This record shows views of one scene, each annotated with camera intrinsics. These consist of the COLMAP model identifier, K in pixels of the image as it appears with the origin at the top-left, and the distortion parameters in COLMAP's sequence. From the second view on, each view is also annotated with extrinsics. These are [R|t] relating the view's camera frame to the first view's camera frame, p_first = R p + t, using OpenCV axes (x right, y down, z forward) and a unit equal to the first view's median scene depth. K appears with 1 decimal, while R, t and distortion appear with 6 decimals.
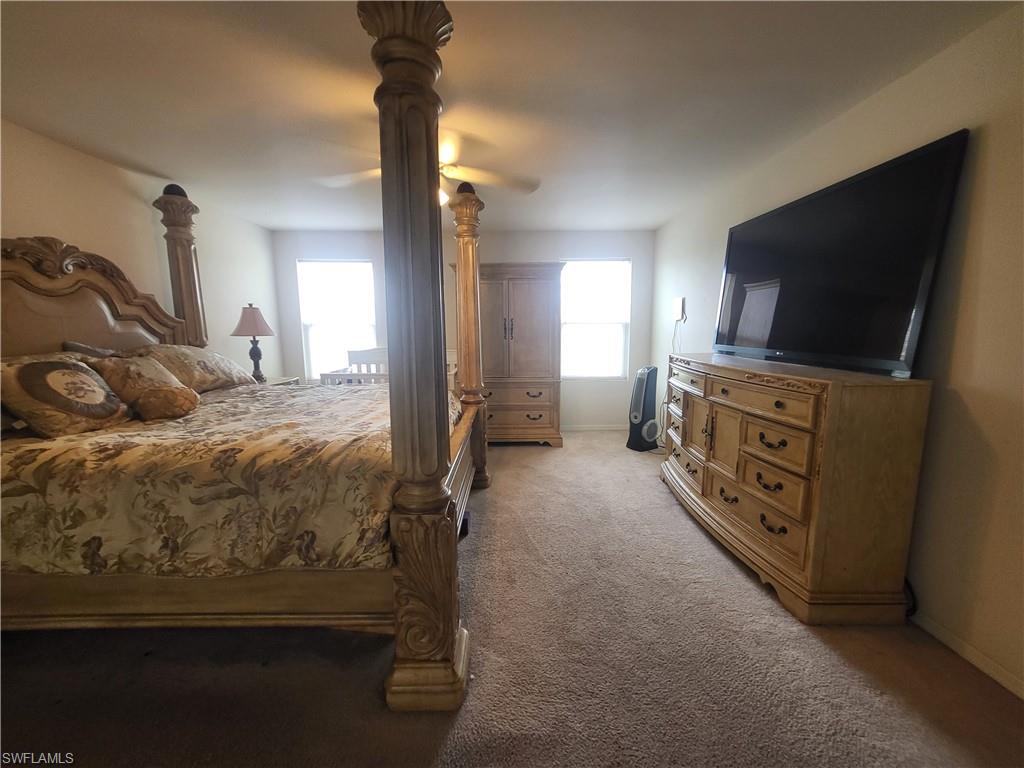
lens RADIAL K [[403.6, 0, 512.4], [0, 403.6, 384.2], [0, 0, 1]] dist [0.001212, -0.000348]
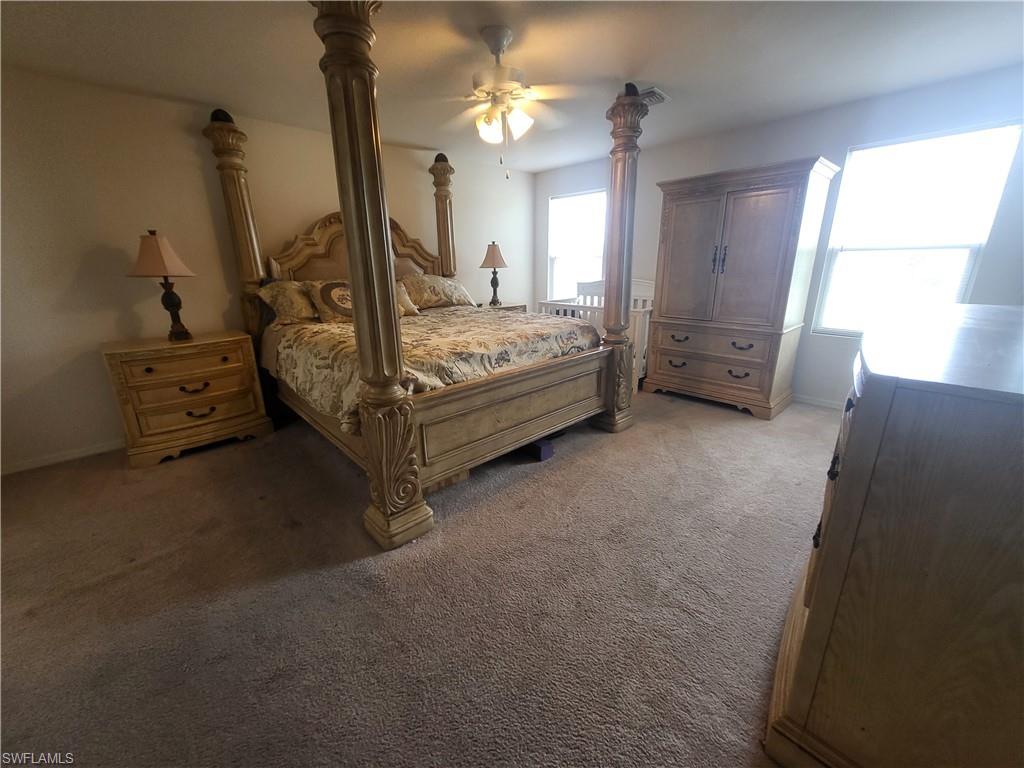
lens RADIAL K [[403.6, 0, 512.6], [0, 403.6, 386.7], [0, 0, 1]] dist [0.001212, -0.000348]
pose [[0.672795, 0.211622, -0.708917, 0.409284], [-0.090174, 0.974529, 0.205333, -0.023614], [0.734313, -0.074221, 0.674741, 0.174890]]
